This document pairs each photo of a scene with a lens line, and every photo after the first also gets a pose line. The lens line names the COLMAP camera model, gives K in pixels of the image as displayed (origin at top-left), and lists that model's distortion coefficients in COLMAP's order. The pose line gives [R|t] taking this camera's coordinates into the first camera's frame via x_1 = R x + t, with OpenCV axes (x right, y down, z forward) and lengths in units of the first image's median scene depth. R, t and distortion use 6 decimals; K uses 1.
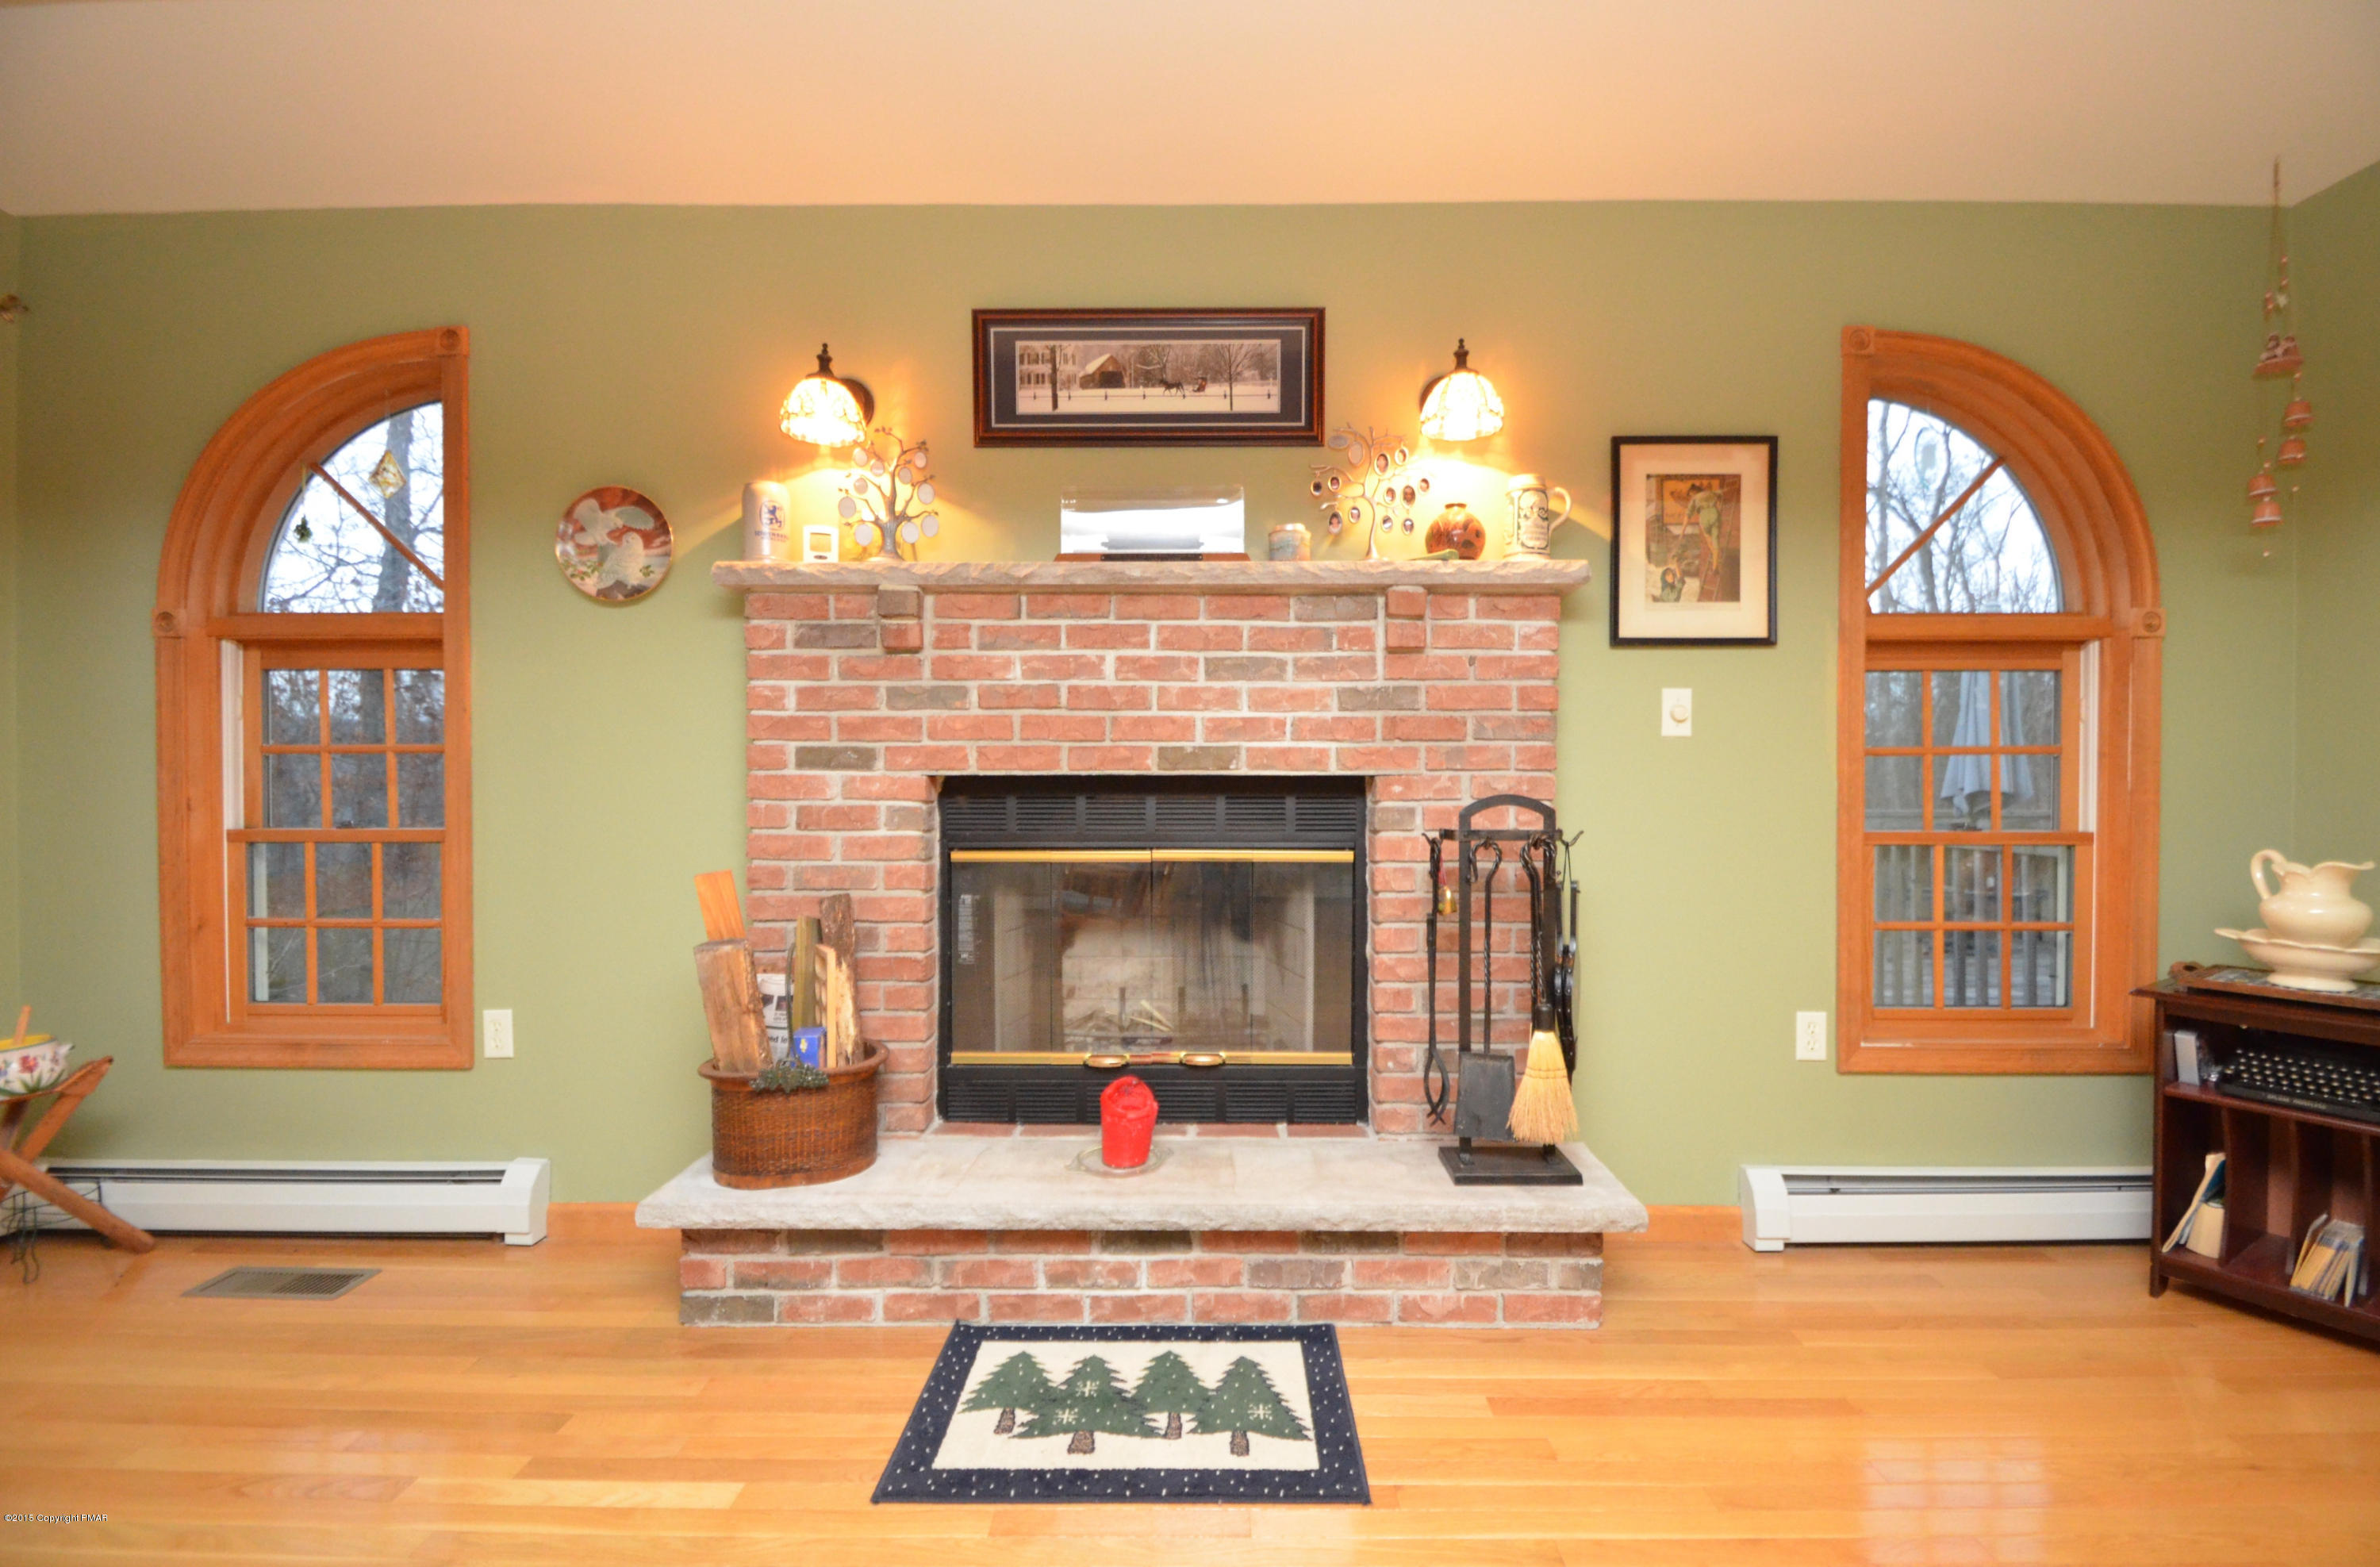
lens RADIAL K [[1063.1, 0, 1212.9], [0, 1063.1, 777.4], [0, 0, 1]] dist [0.003460, -0.008412]
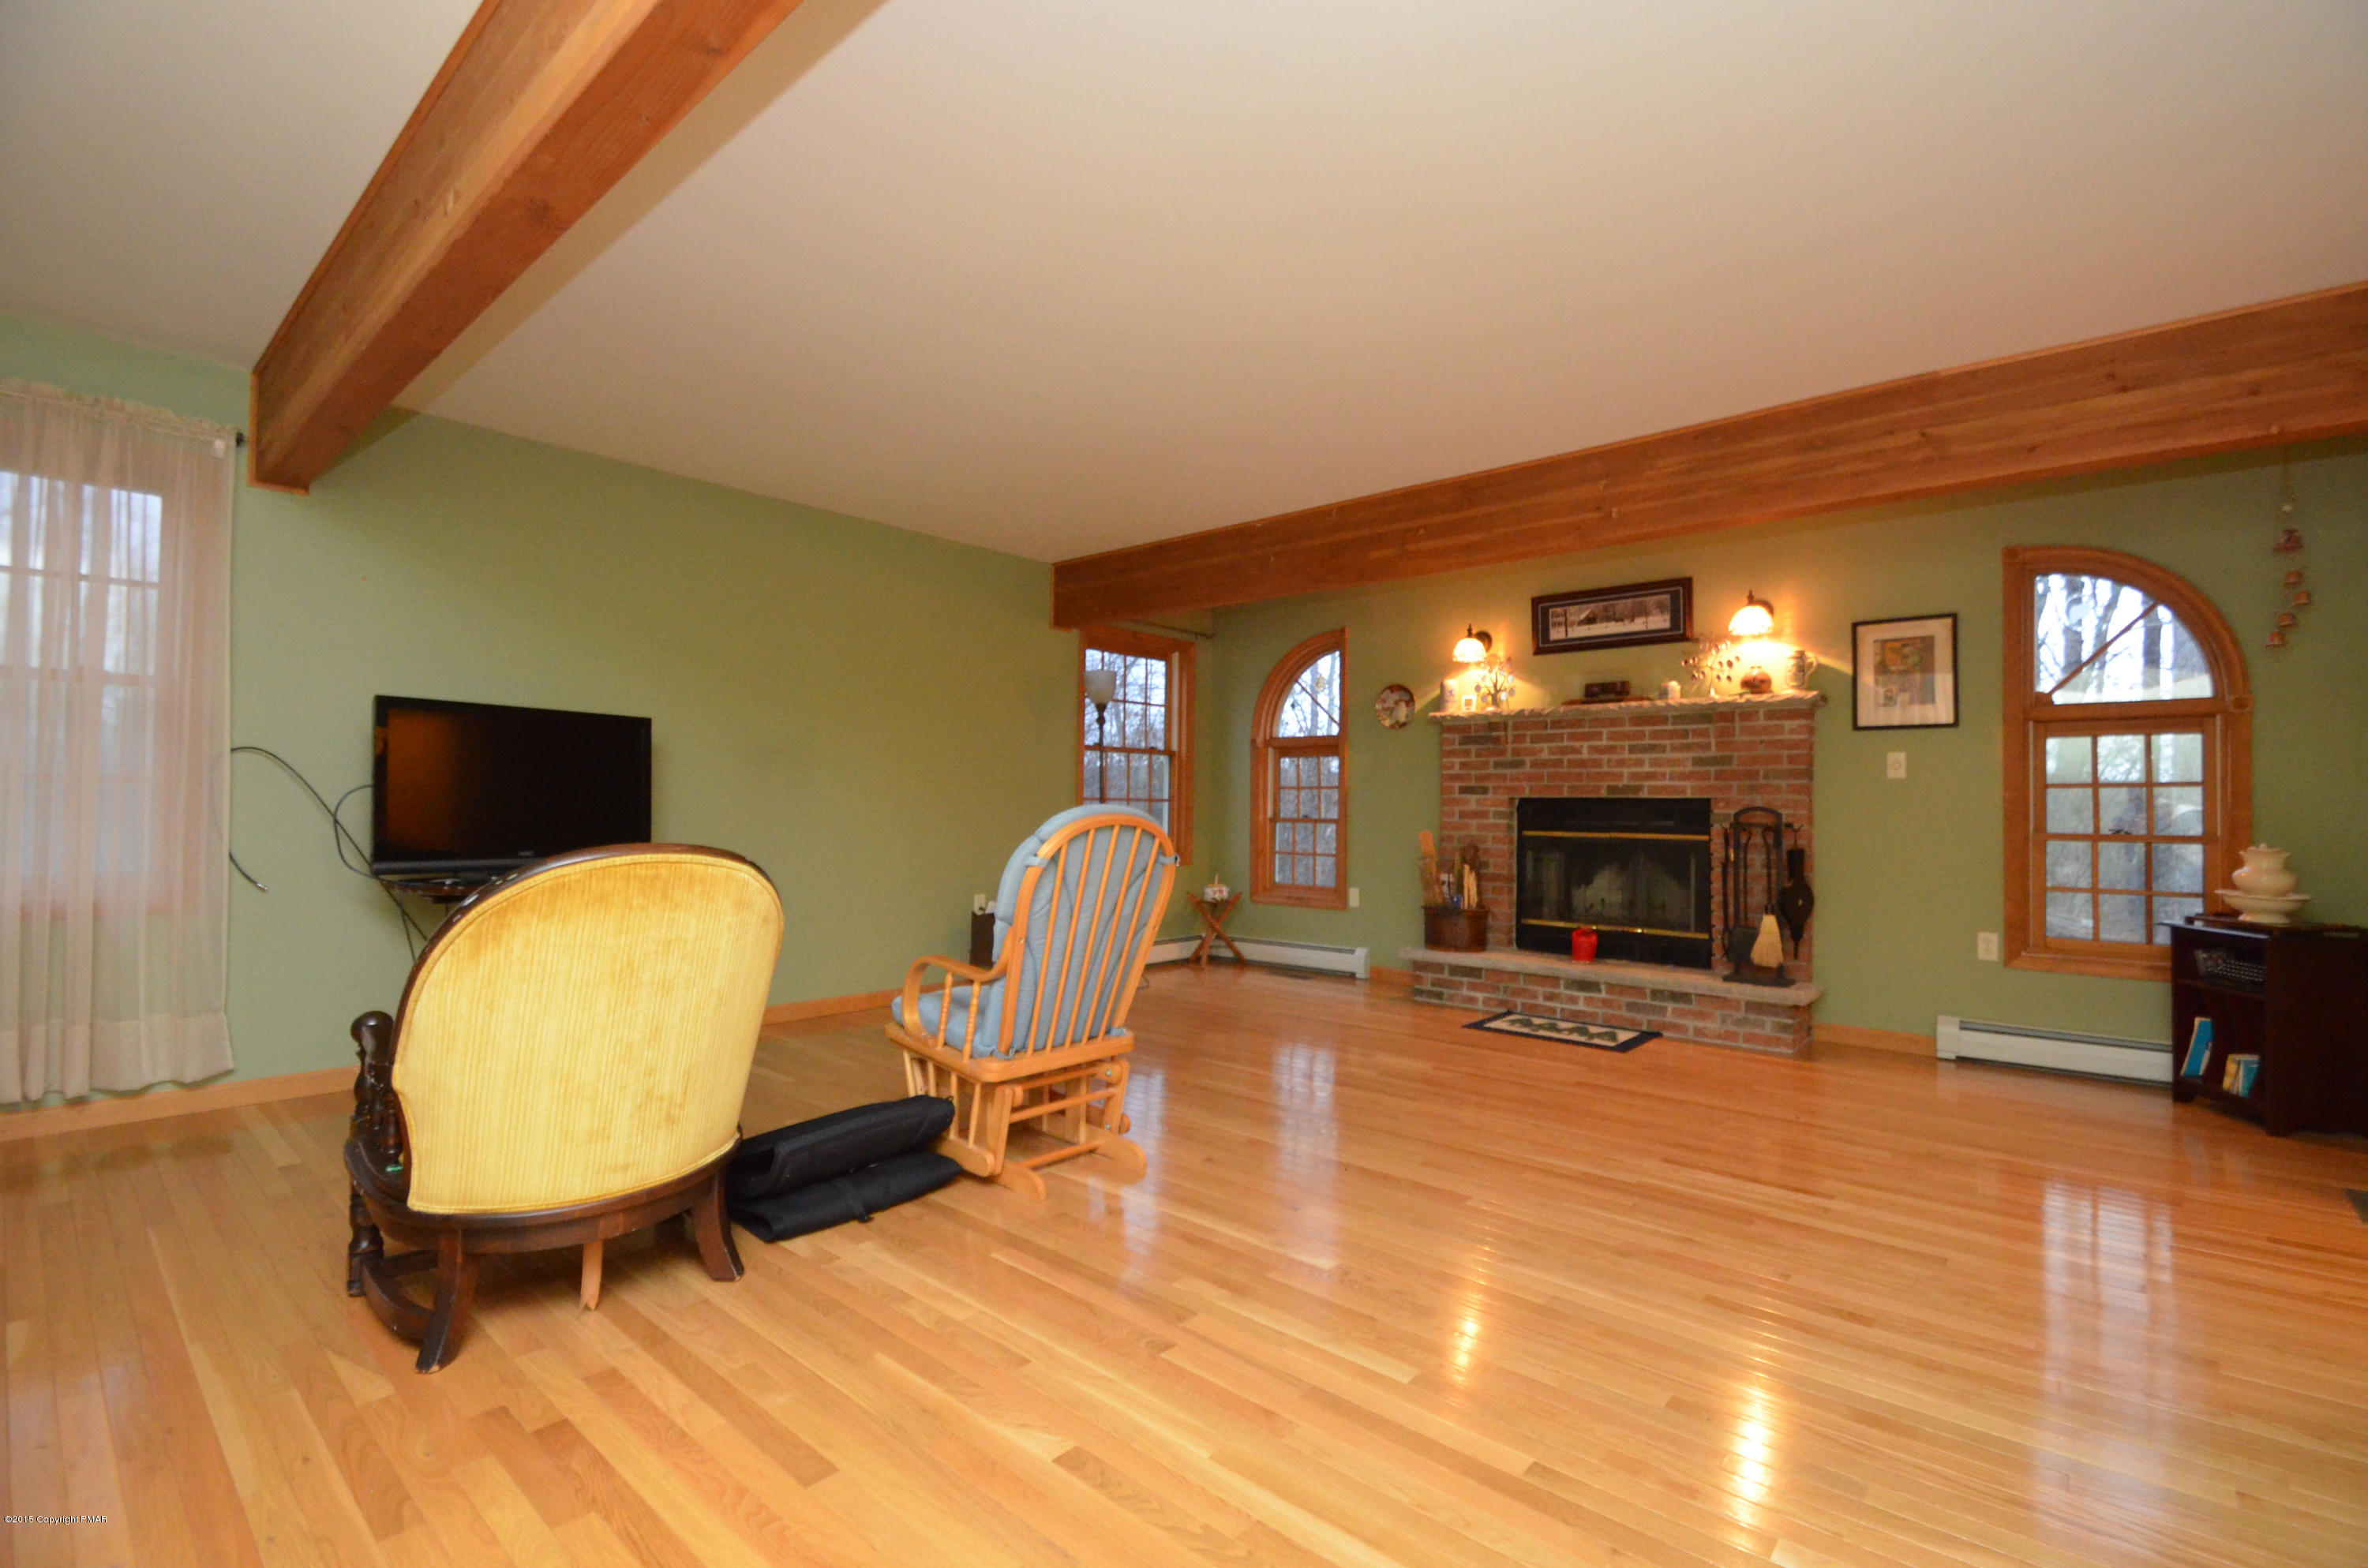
lens RADIAL K [[1057.6, 0, 1193.5], [0, 1057.6, 785.3], [0, 0, 1]] dist [0.003460, -0.008412]
pose [[0.754081, -0.004311, -0.656767, 0.756981], [-0.014738, 0.999616, -0.023483, 0.037958], [0.656616, 0.027387, 0.753728, -1.256544]]
